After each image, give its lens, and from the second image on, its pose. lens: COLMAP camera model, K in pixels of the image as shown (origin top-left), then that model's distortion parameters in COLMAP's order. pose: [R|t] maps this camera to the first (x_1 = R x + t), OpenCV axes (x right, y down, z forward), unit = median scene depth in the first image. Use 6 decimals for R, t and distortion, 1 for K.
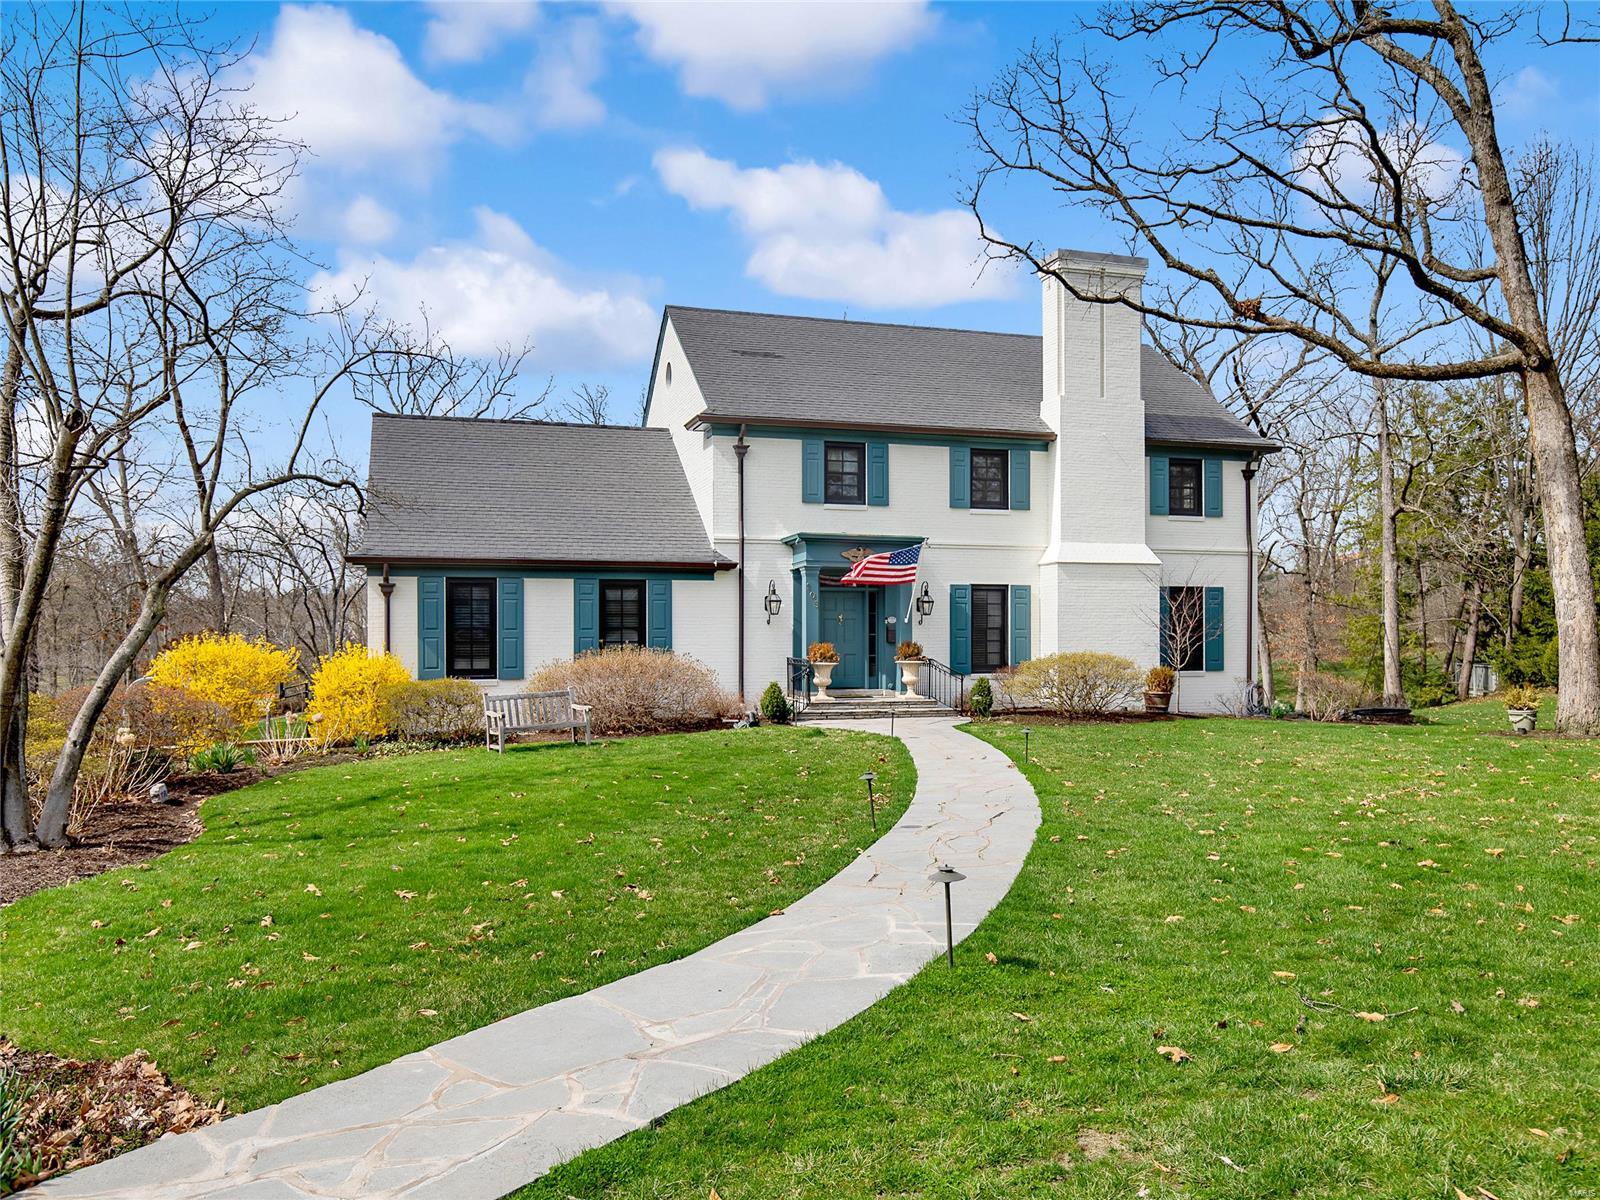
lens RADIAL K [[1078.0, 0, 750.7], [0, 1078.0, 611.7], [0, 0, 1]] dist [-0.002010, 0.000590]
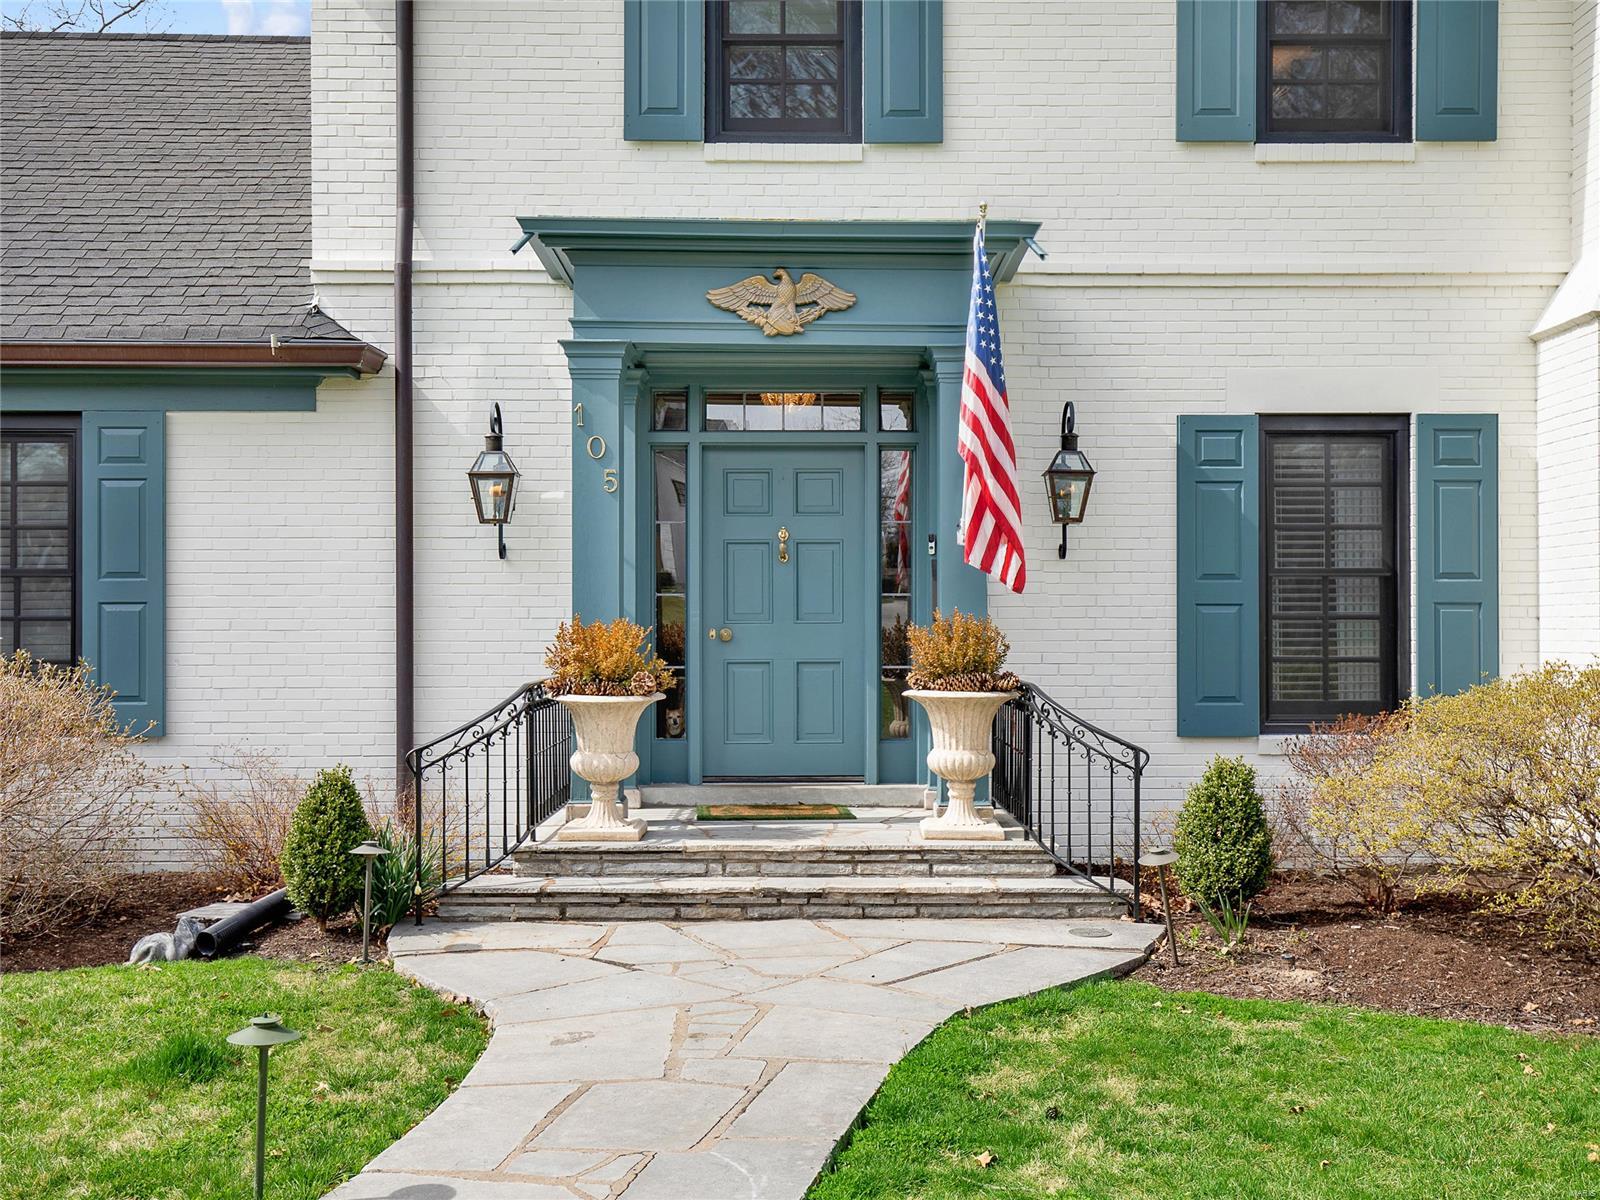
lens RADIAL K [[1600.5, 0, 800.0], [0, 1600.5, 600.0], [0, 0, 1]] dist [0.041049, 0.001692]
pose [[0.967524, -0.003560, -0.252754, 0.198733], [0.004844, 0.999978, 0.004456, 0.020670], [0.252733, -0.005536, 0.967520, 0.580031]]
